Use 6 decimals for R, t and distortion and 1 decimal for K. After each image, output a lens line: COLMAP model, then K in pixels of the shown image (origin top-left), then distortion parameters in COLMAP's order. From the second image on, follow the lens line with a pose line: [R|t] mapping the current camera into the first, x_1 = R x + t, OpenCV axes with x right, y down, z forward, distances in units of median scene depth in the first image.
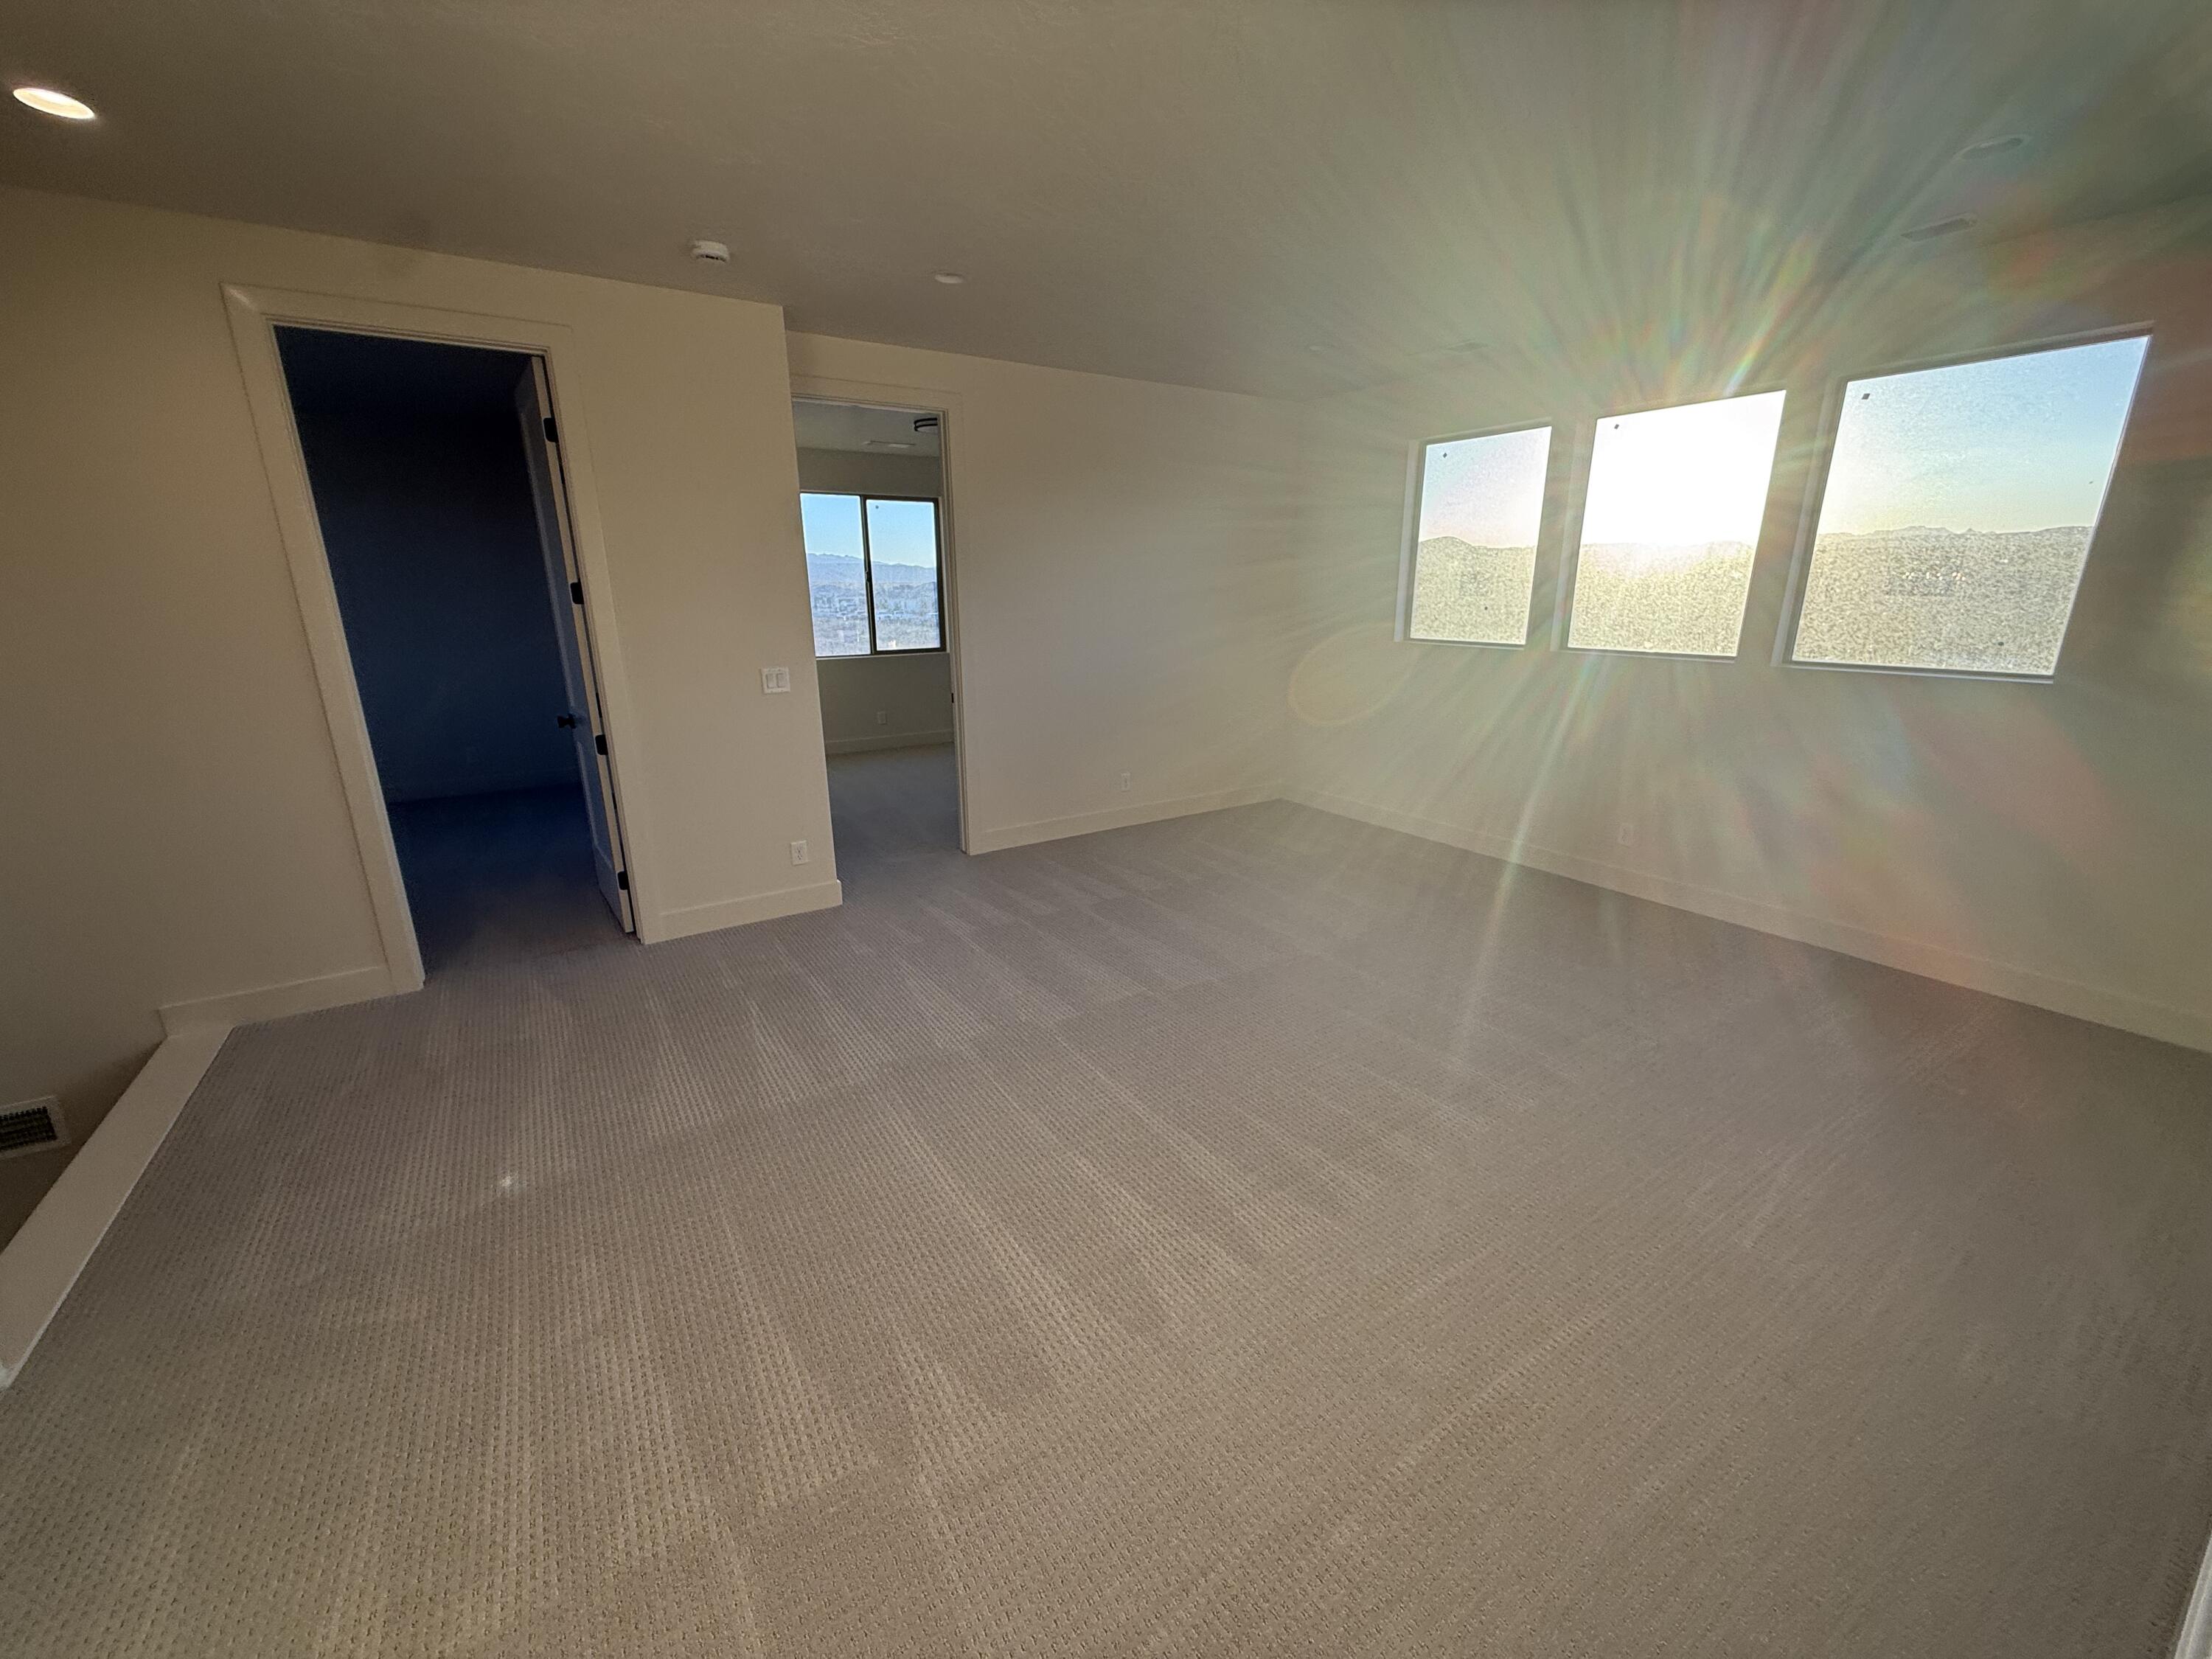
lens RADIAL K [[877.4, 0, 1102.8], [0, 877.4, 826.7], [0, 0, 1]] dist [0.000134, 0.000371]
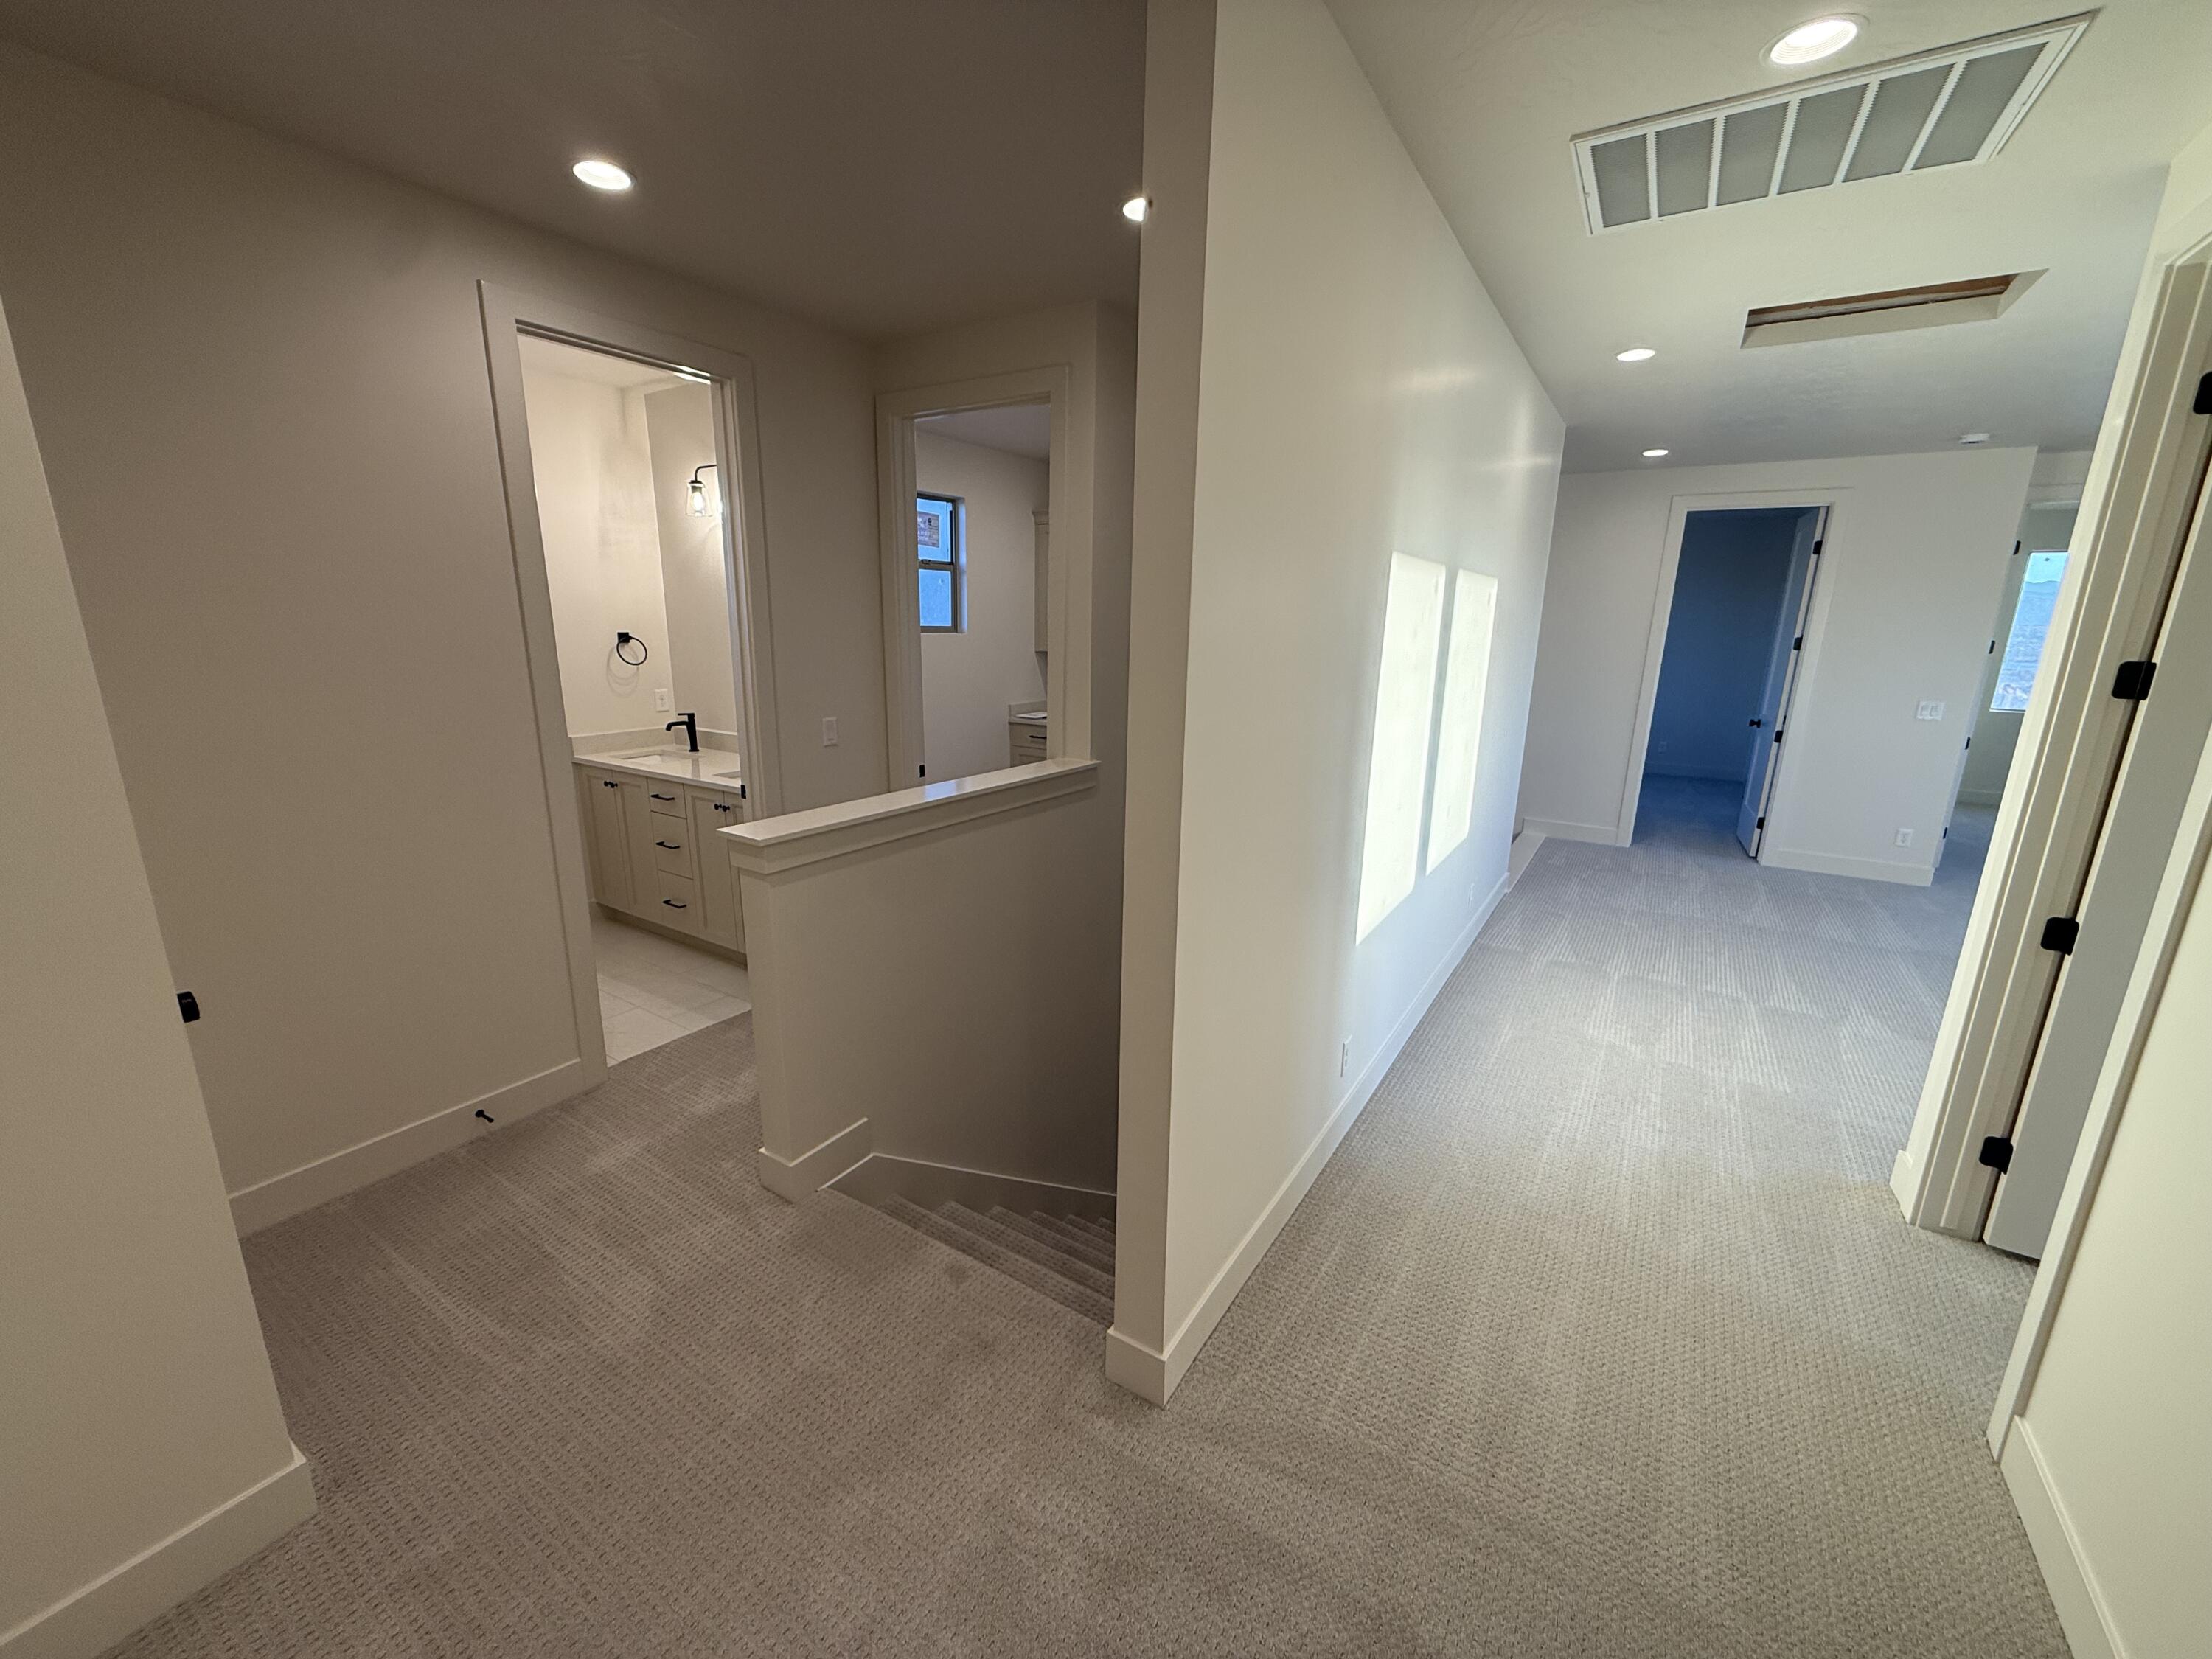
lens RADIAL K [[877.4, 0, 1105.2], [0, 877.4, 828.7], [0, 0, 1]] dist [0.000134, 0.000371]
pose [[0.406979, 0.228624, -0.884364, 0.385862], [-0.268280, 0.955389, 0.123524, 0.200222], [0.873152, 0.186985, 0.450158, -0.764699]]
